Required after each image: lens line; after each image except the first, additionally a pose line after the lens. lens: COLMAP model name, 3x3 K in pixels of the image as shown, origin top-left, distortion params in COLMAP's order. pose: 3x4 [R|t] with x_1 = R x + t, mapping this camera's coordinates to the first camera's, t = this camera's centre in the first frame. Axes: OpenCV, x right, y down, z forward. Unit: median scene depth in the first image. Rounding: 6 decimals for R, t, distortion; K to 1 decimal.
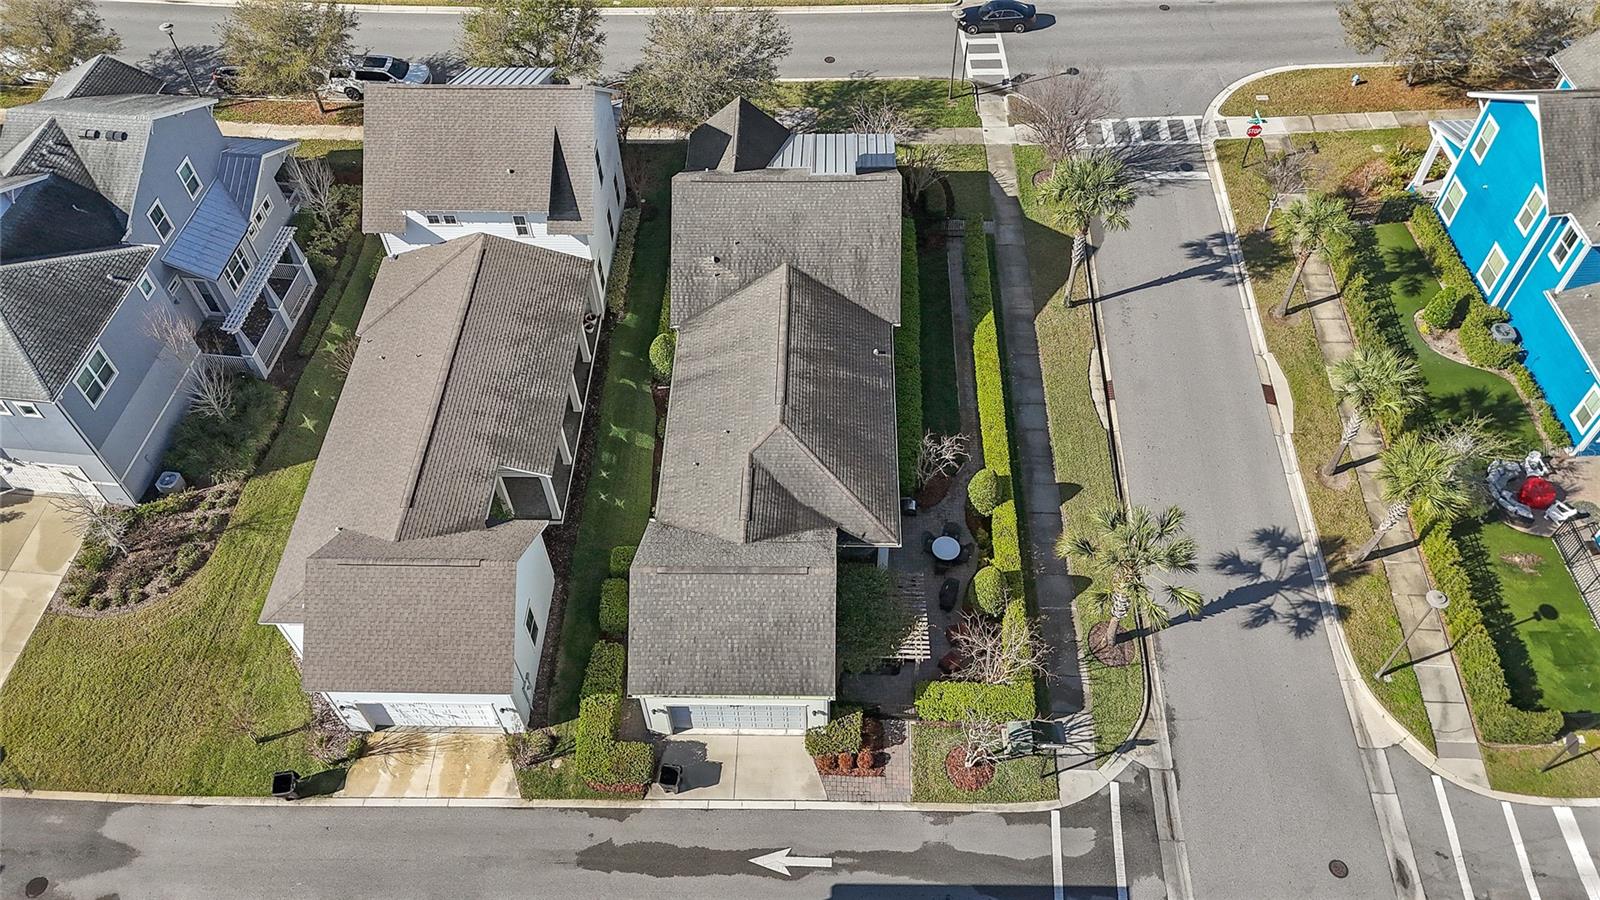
lens RADIAL K [[1184.0, 0, 800.0], [0, 1184.0, 450.0], [0, 0, 1]] dist [0.046497, -0.010031]
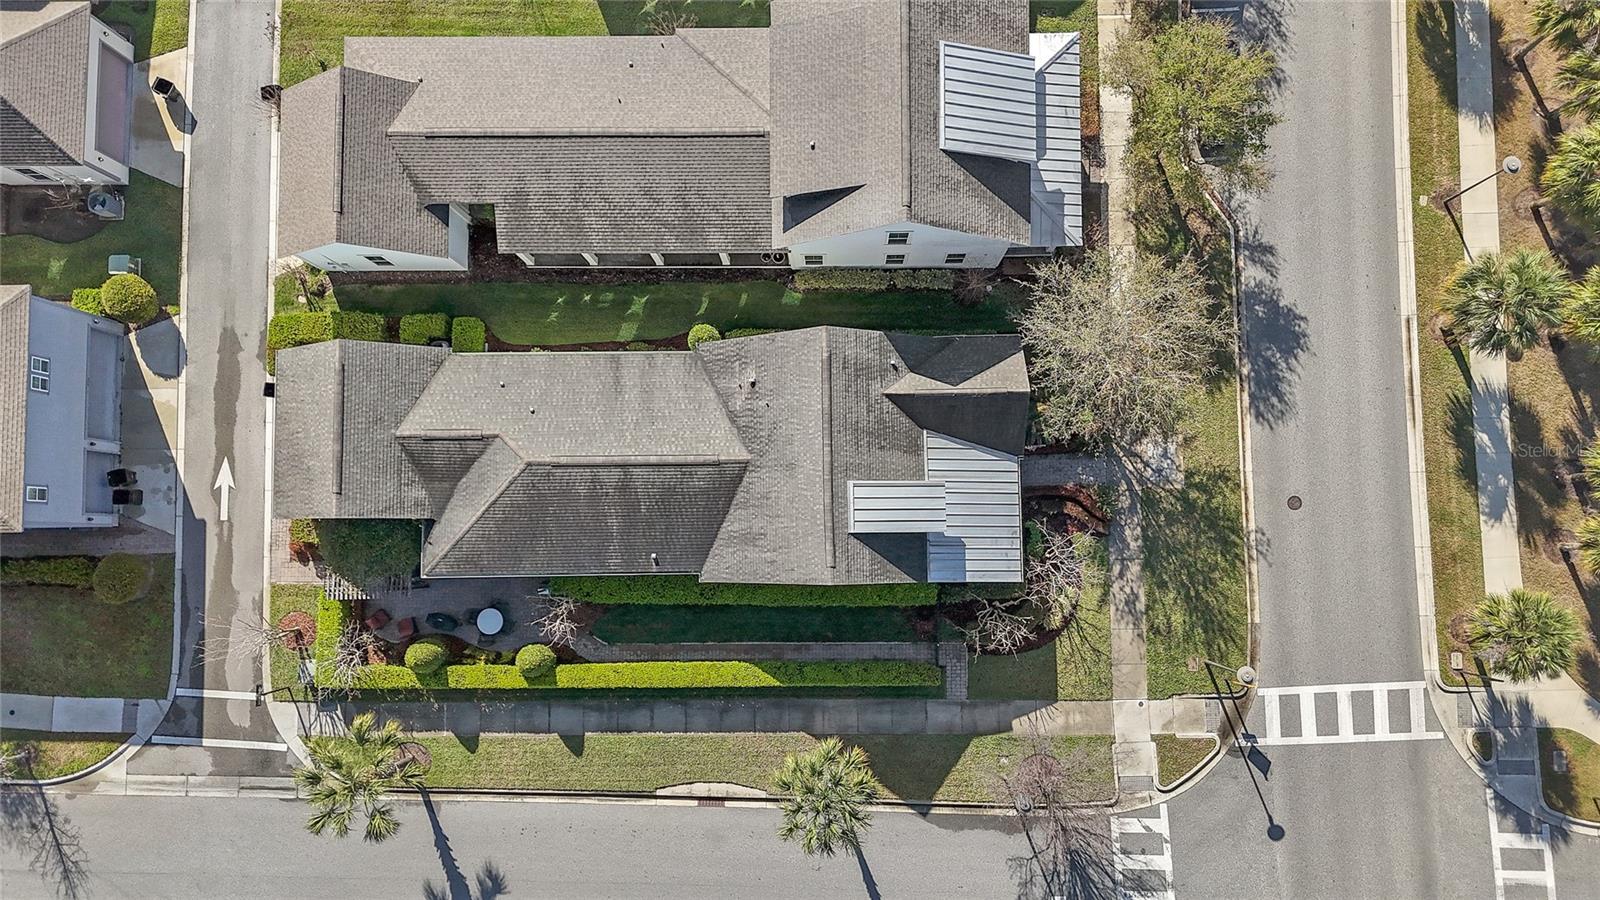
lens RADIAL K [[1184.0, 0, 800.0], [0, 1184.0, 450.0], [0, 0, 1]] dist [0.046497, -0.010031]
pose [[0.029856, 0.997633, -0.061940, 0.040180], [-0.763394, 0.062760, 0.642877, -0.789680], [0.645243, 0.028091, 0.763461, 0.322393]]
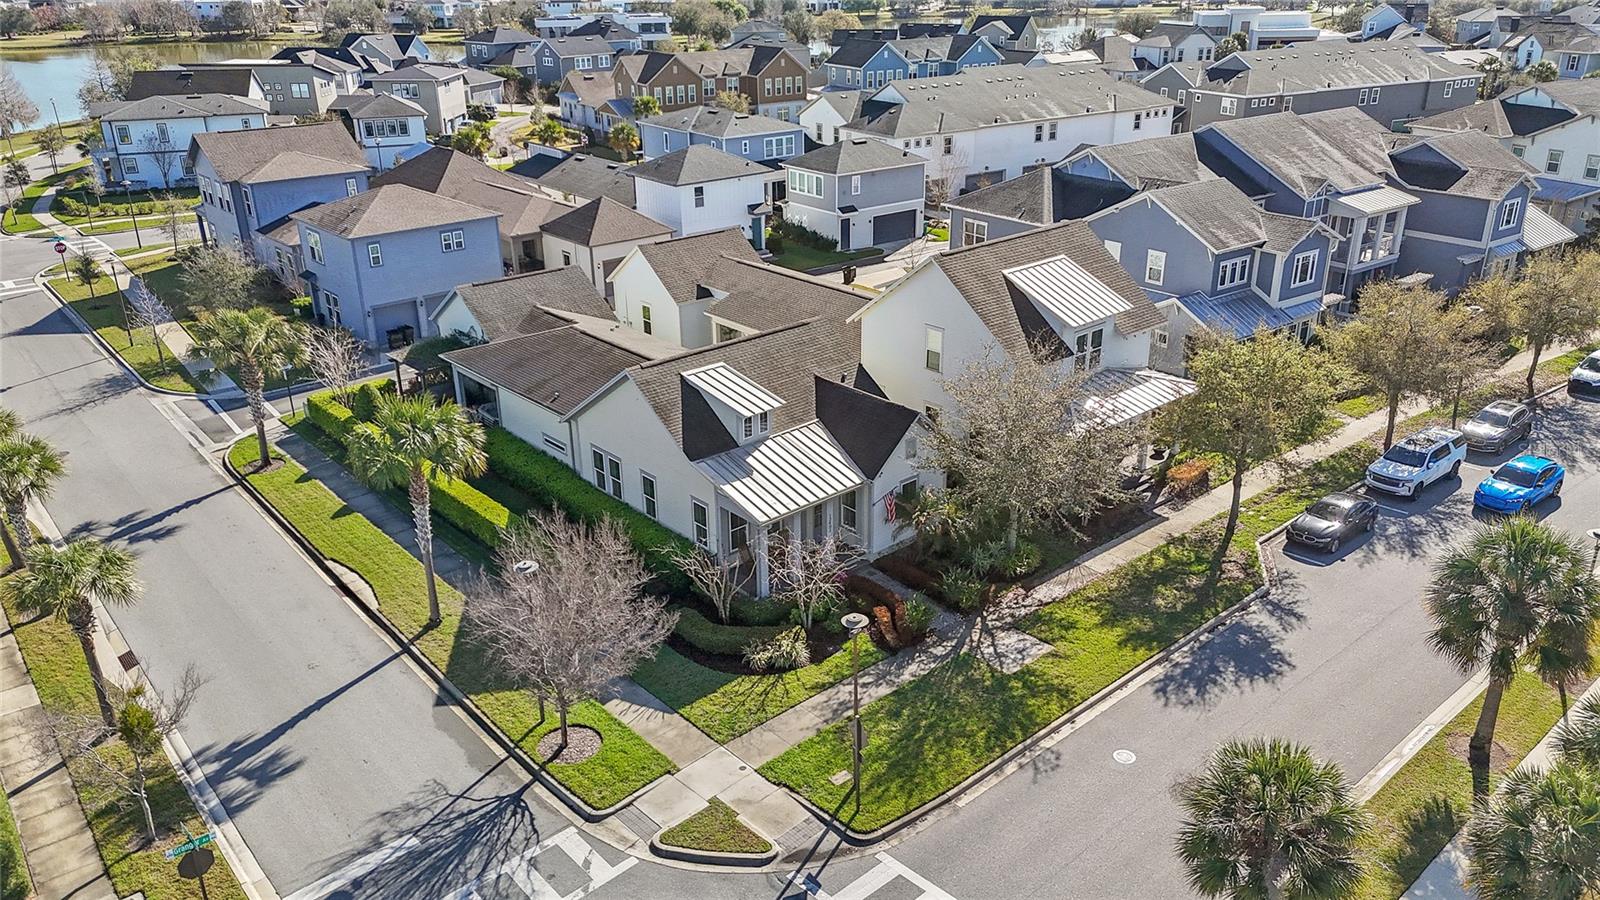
lens RADIAL K [[1175.2, 0, 800.0], [0, 1175.2, 450.0], [0, 0, 1]] dist [0.091257, -0.087128]
pose [[-0.734669, 0.285624, -0.615370, 0.537000], [-0.516316, 0.353005, 0.780260, -0.946441], [0.440089, 0.890958, -0.111870, 1.217731]]
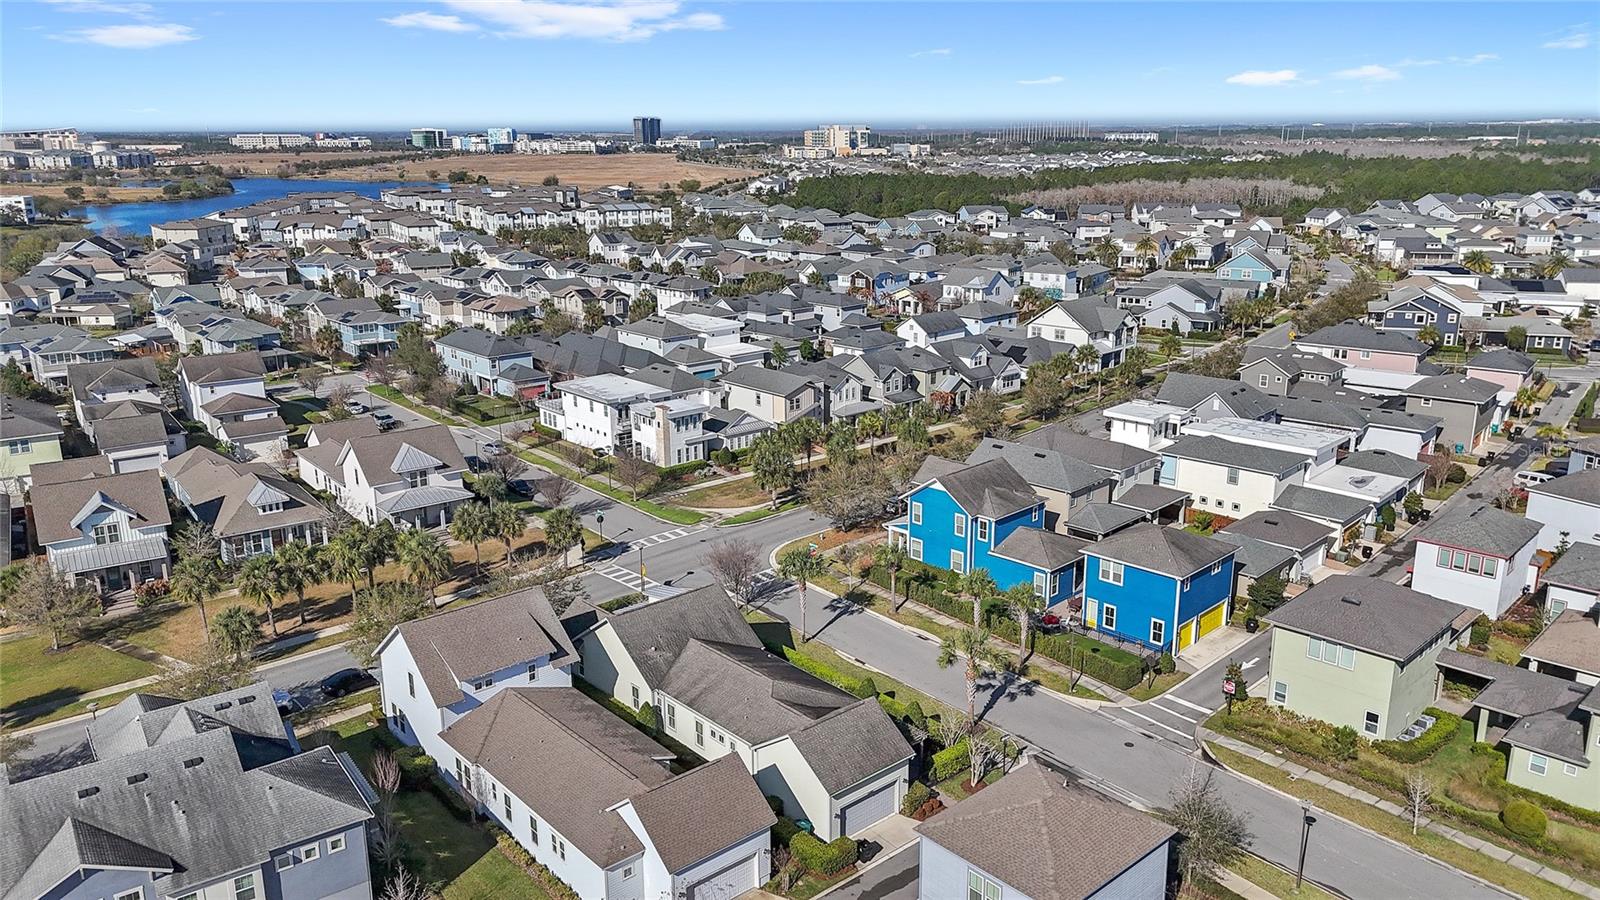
lens RADIAL K [[1184.0, 0, 800.0], [0, 1184.0, 450.0], [0, 0, 1]] dist [0.046497, -0.010031]
pose [[0.736810, -0.168409, 0.654789, -0.944117], [0.526823, 0.750018, -0.399913, 0.387872], [-0.423755, 0.639618, 0.641343, -0.291724]]
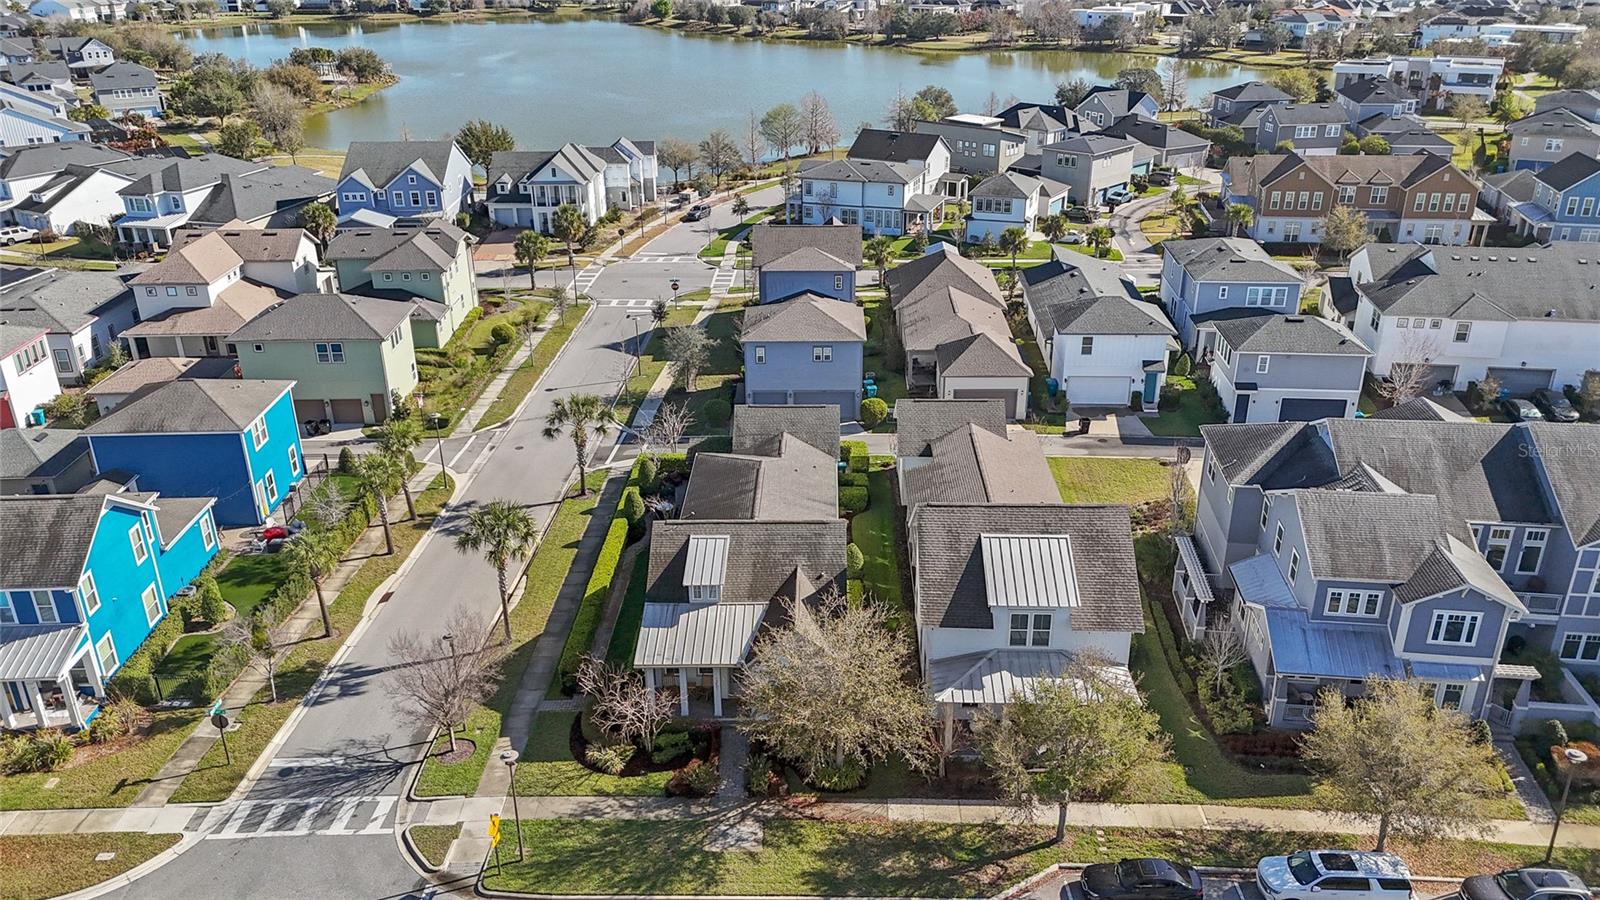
lens RADIAL K [[1184.0, 0, 800.0], [0, 1184.0, 450.0], [0, 0, 1]] dist [0.046497, -0.010031]
pose [[-0.999664, 0.022594, 0.012701, -0.079059], [0.018018, 0.253517, 0.967163, -1.408526], [0.018632, 0.967067, -0.253839, 1.250615]]
